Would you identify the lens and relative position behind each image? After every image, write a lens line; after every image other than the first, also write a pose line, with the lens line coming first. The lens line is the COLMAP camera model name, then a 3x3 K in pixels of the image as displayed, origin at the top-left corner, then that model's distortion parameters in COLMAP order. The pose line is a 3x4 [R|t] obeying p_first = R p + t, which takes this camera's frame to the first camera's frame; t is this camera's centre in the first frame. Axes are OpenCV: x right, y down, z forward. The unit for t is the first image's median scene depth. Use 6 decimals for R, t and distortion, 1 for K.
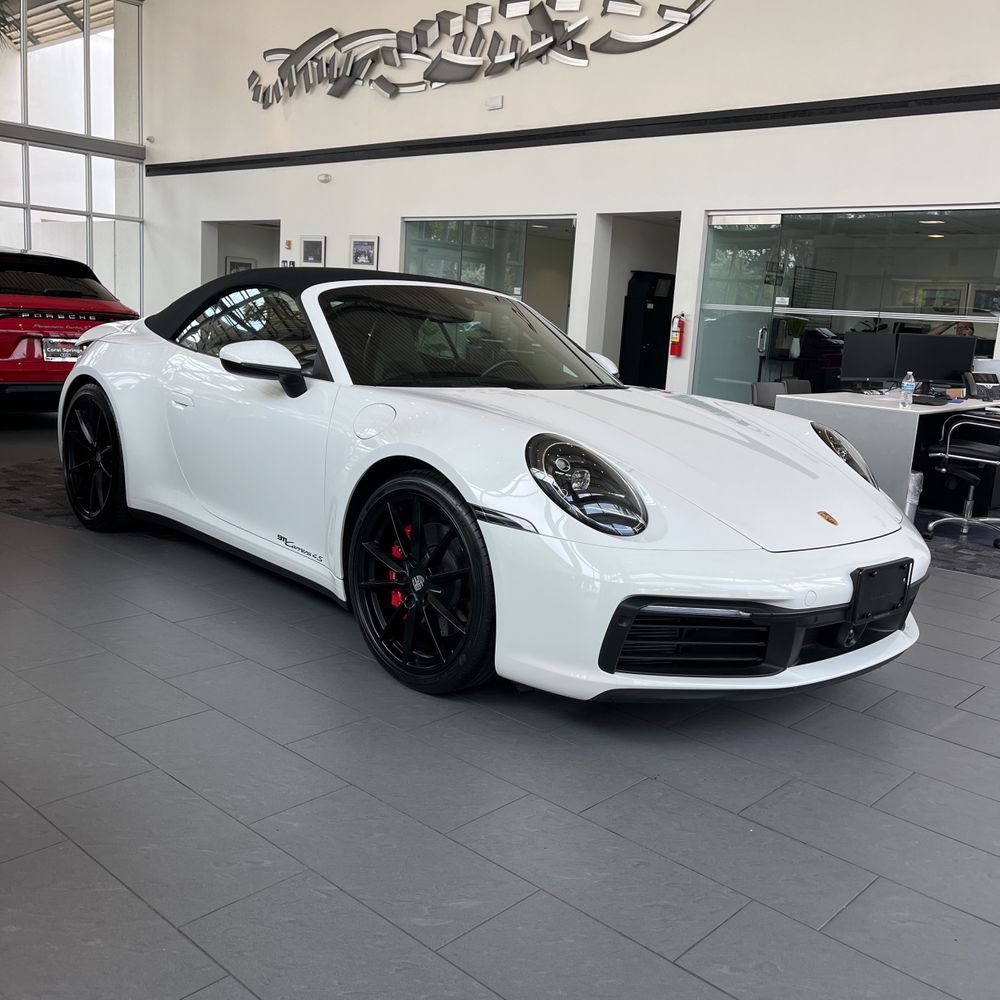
lens RADIAL K [[1001.3, 0, 506.4], [0, 1001.3, 503.5], [0, 0, 1]] dist [0.029573, -0.033100]
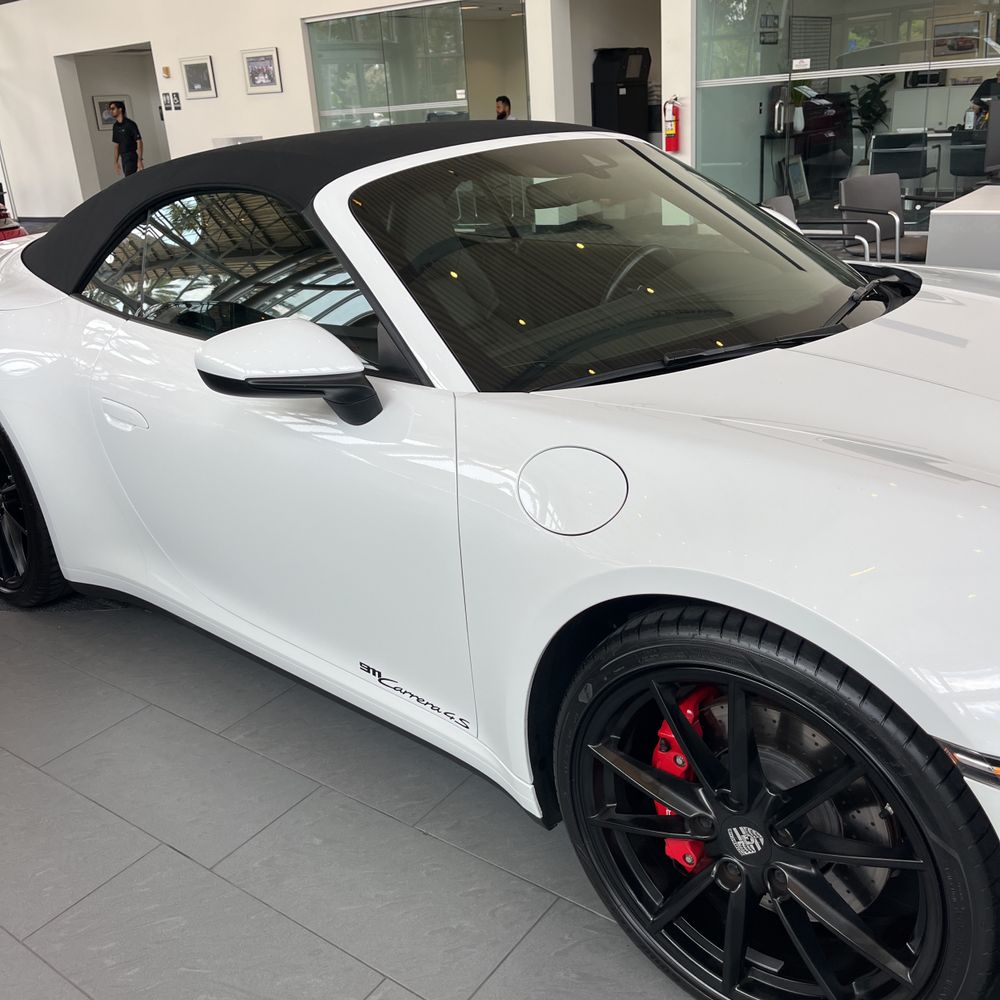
lens RADIAL K [[1001.2, 0, 500.0], [0, 1001.2, 500.0], [0, 0, 1]] dist [0.040982, -0.042407]
pose [[0.986851, -0.156463, 0.040540, -0.112975], [0.146228, 0.971132, 0.188470, -0.104714], [-0.068859, -0.180063, 0.981242, 0.330276]]
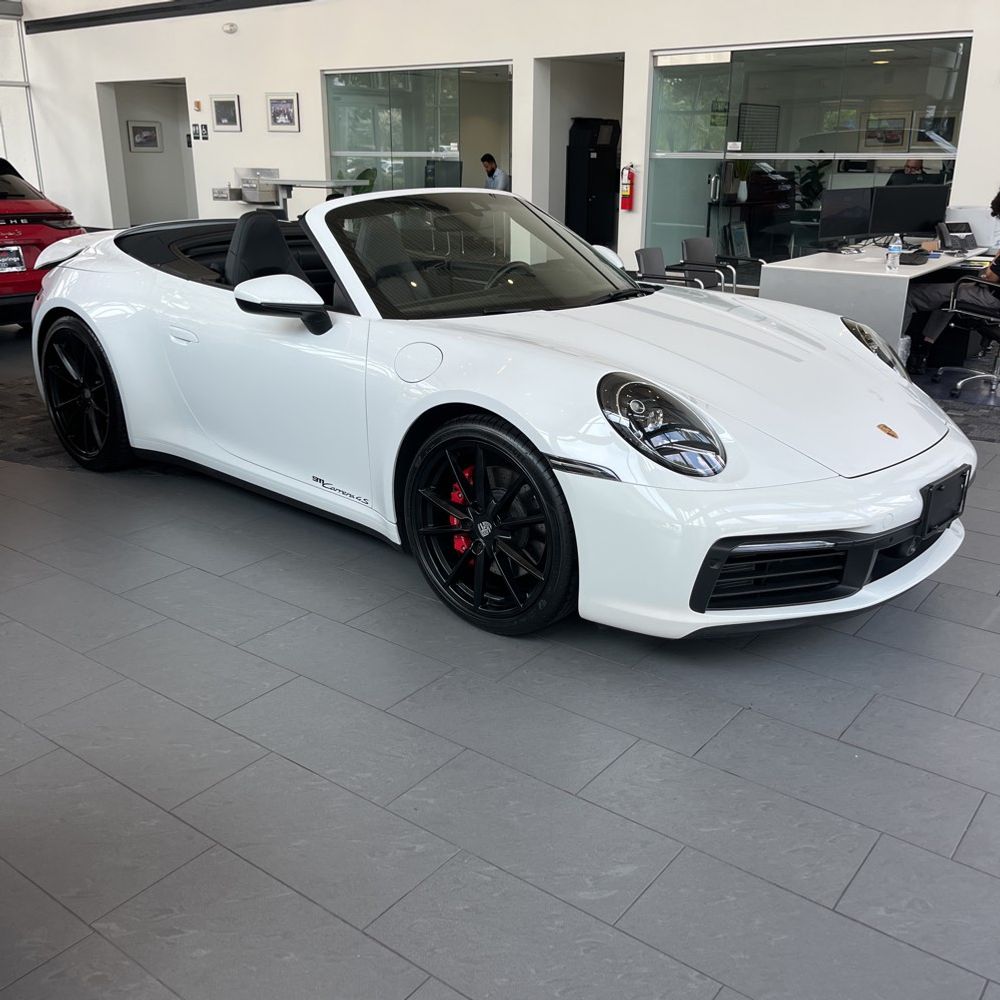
lens RADIAL K [[996.7, 0, 509.4], [0, 996.7, 517.8], [0, 0, 1]] dist [0.020208, -0.014062]
pose [[0.994299, -0.084944, 0.064448, -0.072991], [0.073196, 0.983283, 0.166725, -0.053943], [-0.077533, -0.161057, 0.983895, 0.018068]]
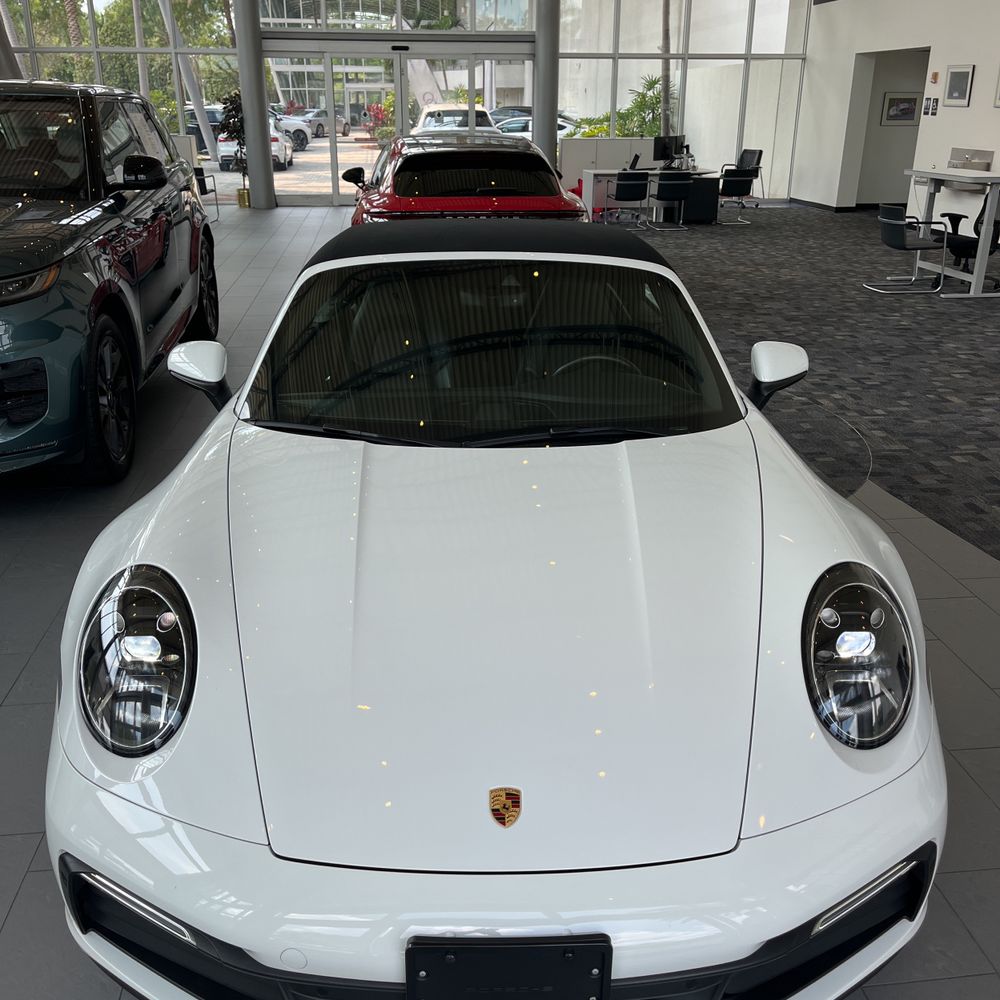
lens RADIAL K [[1008.3, 0, 502.6], [0, 1008.3, 503.7], [0, 0, 1]] dist [0.055945, -0.063733]
pose [[0.752260, 0.186500, -0.631920, 0.369148], [-0.082301, 0.978188, 0.190721, -0.146988], [0.653706, -0.091464, 0.751201, 0.332595]]
